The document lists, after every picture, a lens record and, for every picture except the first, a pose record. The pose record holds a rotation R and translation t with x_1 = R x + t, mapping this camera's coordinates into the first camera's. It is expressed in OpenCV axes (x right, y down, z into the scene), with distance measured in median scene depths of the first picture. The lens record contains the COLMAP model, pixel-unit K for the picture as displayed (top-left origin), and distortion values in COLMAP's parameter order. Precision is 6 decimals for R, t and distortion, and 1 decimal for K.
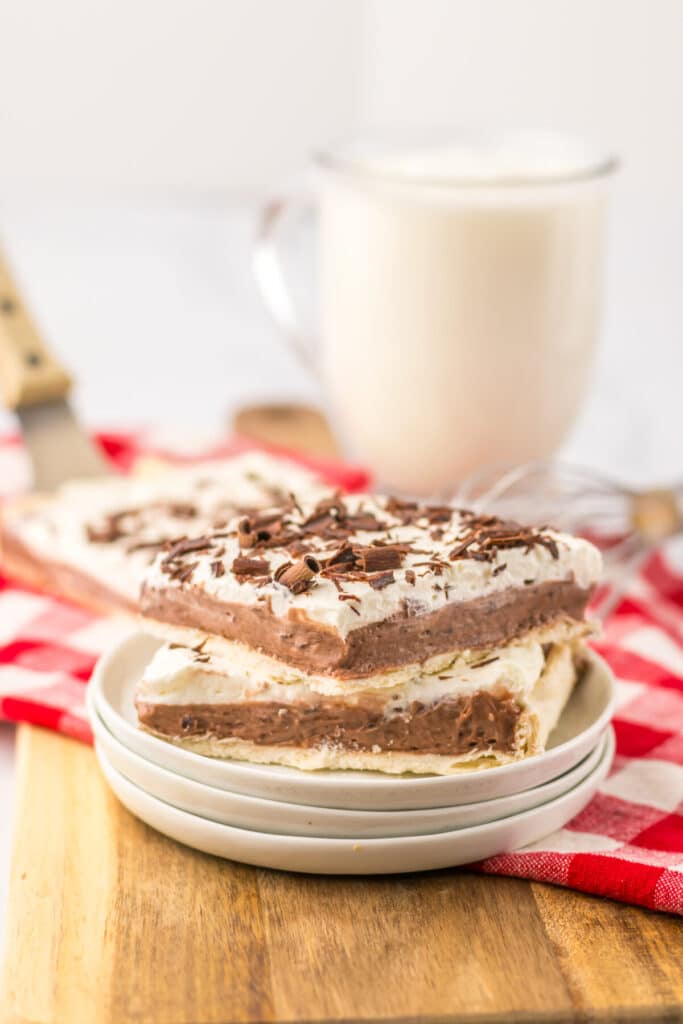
lens RADIAL K [[2553.5, 0, 341.5], [0, 2553.5, 512.0], [0, 0, 1]] dist [-0.062042, -0.535146]
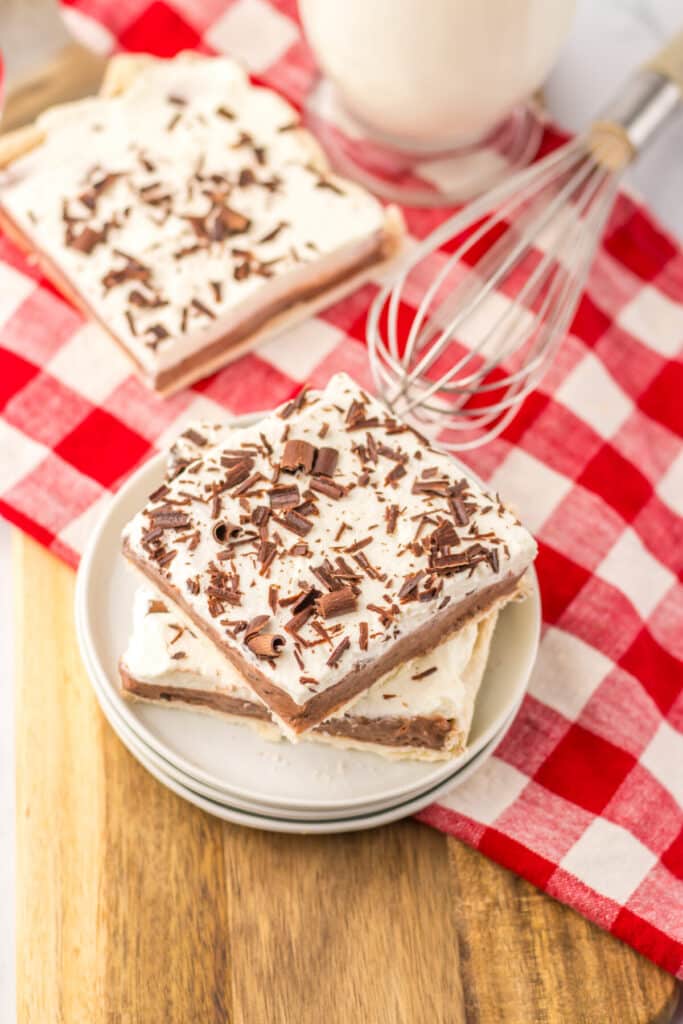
lens RADIAL K [[2553.5, 0, 341.5], [0, 2553.5, 512.0], [0, 0, 1]] dist [-0.062042, -0.535146]
pose [[0.998428, 0.039375, 0.039889, -0.030516], [-0.055803, 0.764978, 0.641634, -0.748505], [-0.005250, -0.642851, 0.765973, 0.169913]]
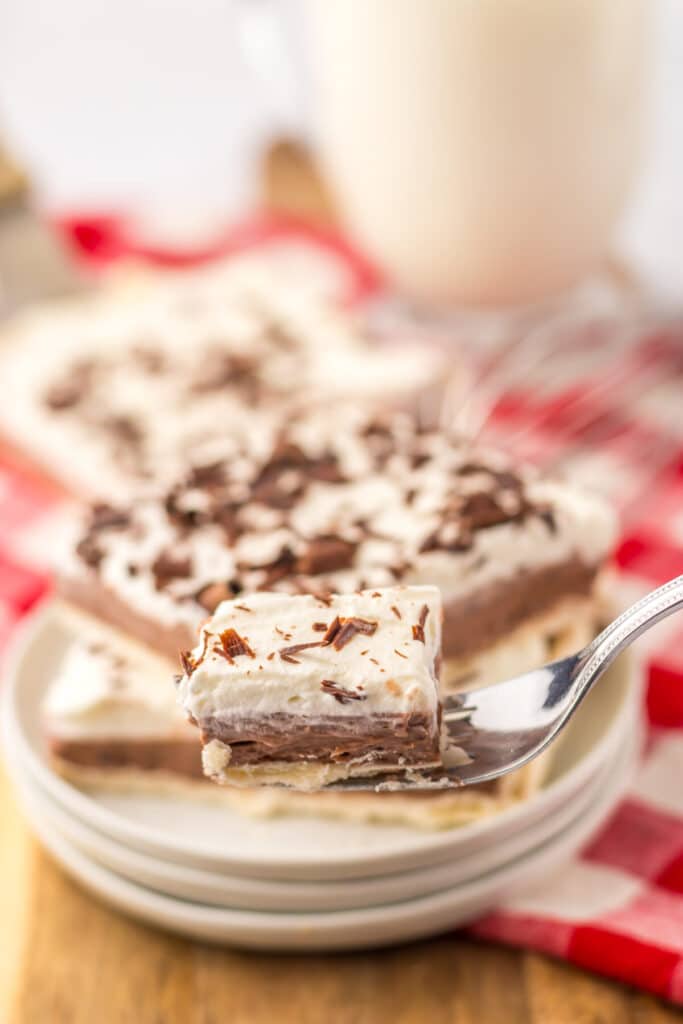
lens RADIAL K [[2553.5, 0, 341.5], [0, 2553.5, 512.0], [0, 0, 1]] dist [-0.062042, -0.535146]
pose [[0.996697, -0.030653, -0.075209, 0.081491], [0.046483, 0.974671, 0.218759, -0.174198], [0.066599, -0.221533, 0.972876, 0.232237]]
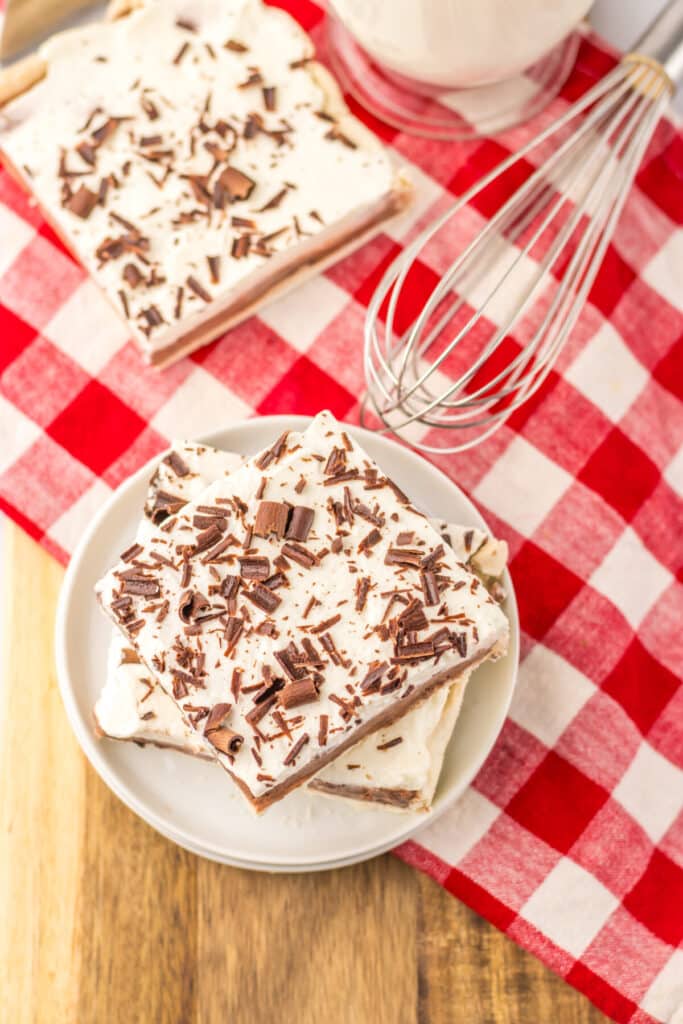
lens RADIAL K [[2553.5, 0, 341.5], [0, 2553.5, 512.0], [0, 0, 1]] dist [-0.062042, -0.535146]
pose [[0.997322, 0.069441, -0.022935, 0.054769], [-0.018454, 0.542444, 0.839890, -0.991991], [0.070764, -0.837217, 0.542273, 0.468604]]
